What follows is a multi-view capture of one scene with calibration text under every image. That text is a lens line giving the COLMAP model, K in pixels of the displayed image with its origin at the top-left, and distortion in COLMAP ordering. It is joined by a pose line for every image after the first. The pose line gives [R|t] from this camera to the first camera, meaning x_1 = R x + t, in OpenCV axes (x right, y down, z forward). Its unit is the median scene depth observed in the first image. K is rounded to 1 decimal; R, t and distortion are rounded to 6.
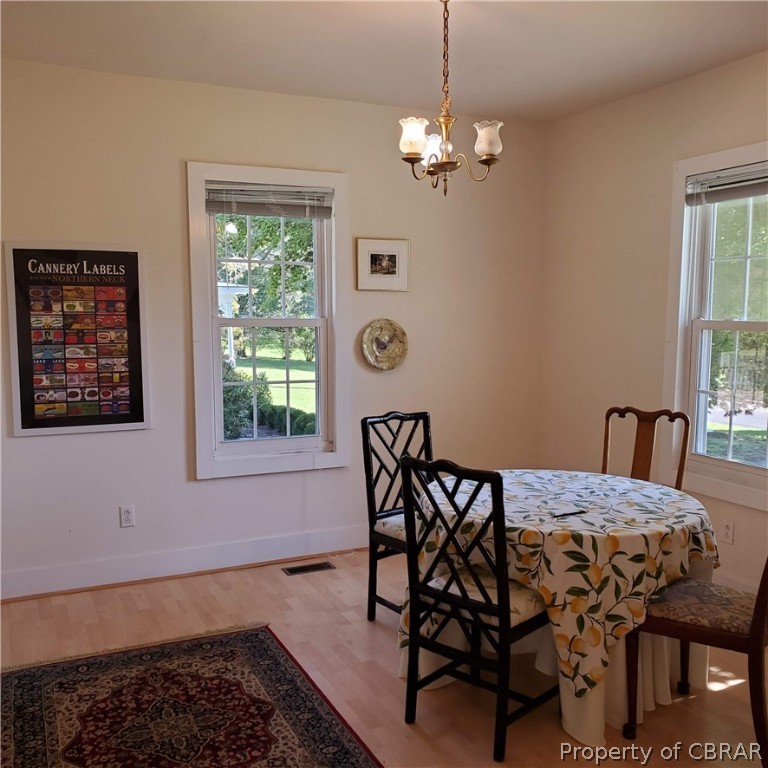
lens RADIAL K [[792.0, 0, 384.0], [0, 792.0, 384.0], [0, 0, 1]] dist [0.176860, -0.516414]
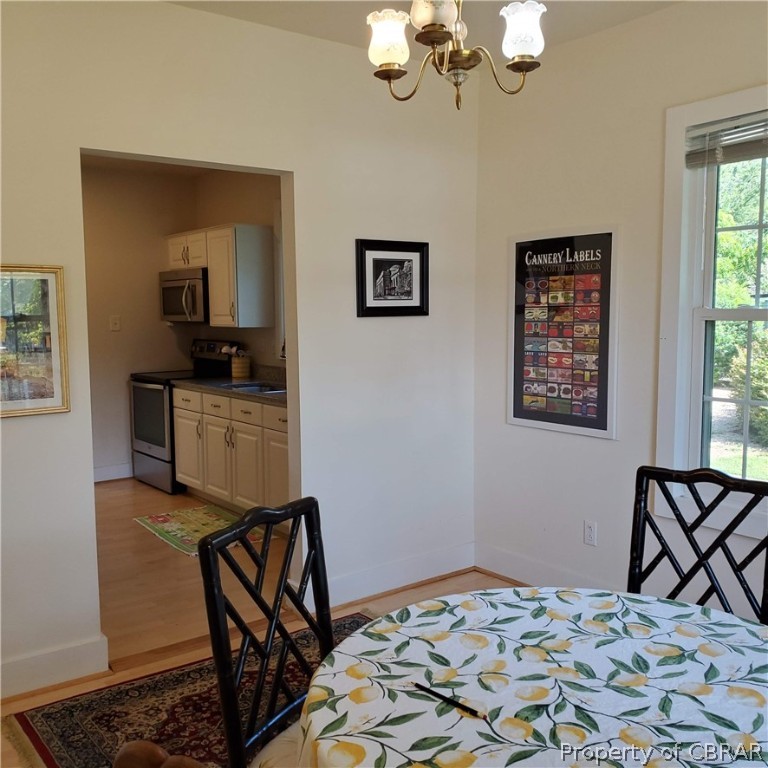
lens RADIAL K [[792.0, 0, 384.0], [0, 792.0, 384.0], [0, 0, 1]] dist [0.176860, -0.516414]
pose [[0.205004, 0.089867, -0.974627, 0.505370], [-0.075895, 0.994237, 0.075711, -0.051132], [0.975814, 0.058448, 0.210643, 0.608229]]
